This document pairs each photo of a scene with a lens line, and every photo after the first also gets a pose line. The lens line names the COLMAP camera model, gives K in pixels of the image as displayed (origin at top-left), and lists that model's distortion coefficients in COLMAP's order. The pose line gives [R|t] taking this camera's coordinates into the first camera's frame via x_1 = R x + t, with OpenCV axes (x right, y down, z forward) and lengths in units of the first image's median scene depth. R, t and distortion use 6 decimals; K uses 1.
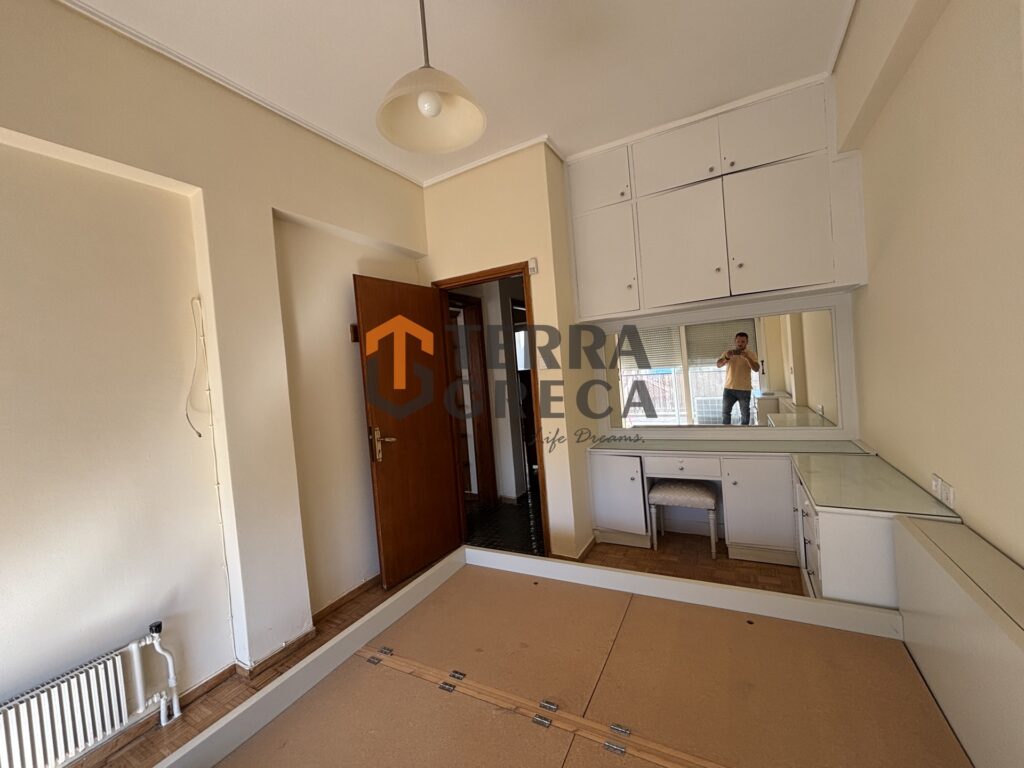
lens RADIAL K [[417.8, 0, 510.1], [0, 417.8, 384.5], [0, 0, 1]] dist [-0.002482, 0.001546]
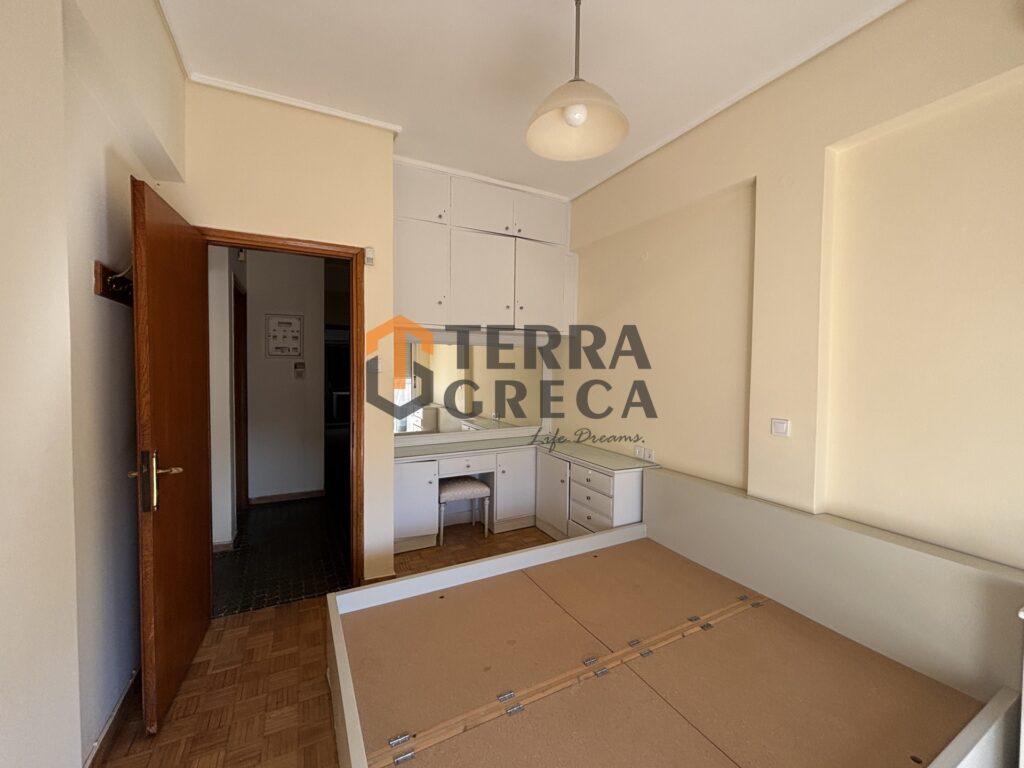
lens RADIAL K [[417.8, 0, 511.3], [0, 417.8, 384.4], [0, 0, 1]] dist [-0.002482, 0.001546]
pose [[0.549676, 0.053490, 0.833663, -0.524206], [-0.026818, 0.998563, -0.046388, 0.023373], [-0.834947, 0.003141, 0.550321, 0.264541]]
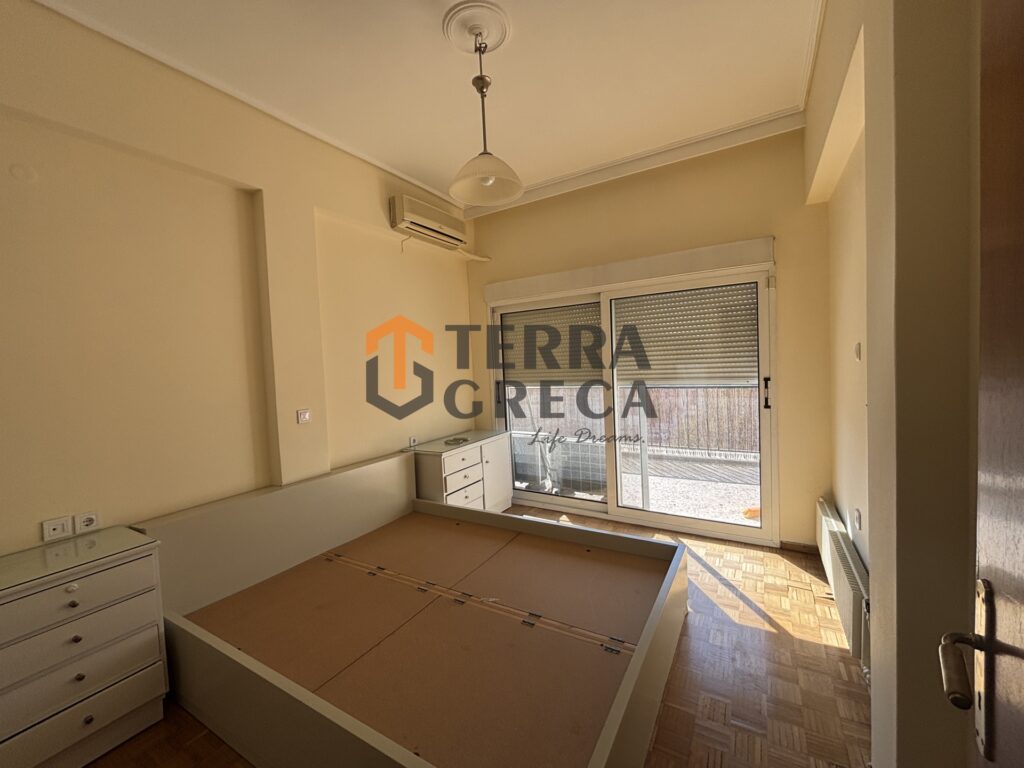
lens RADIAL K [[417.8, 0, 509.9], [0, 417.8, 378.3], [0, 0, 1]] dist [-0.002482, 0.001546]
pose [[-0.992392, 0.116433, 0.040025, -0.121554], [0.119202, 0.989982, 0.075673, -0.044068], [-0.030813, 0.079868, -0.996329, 1.164755]]
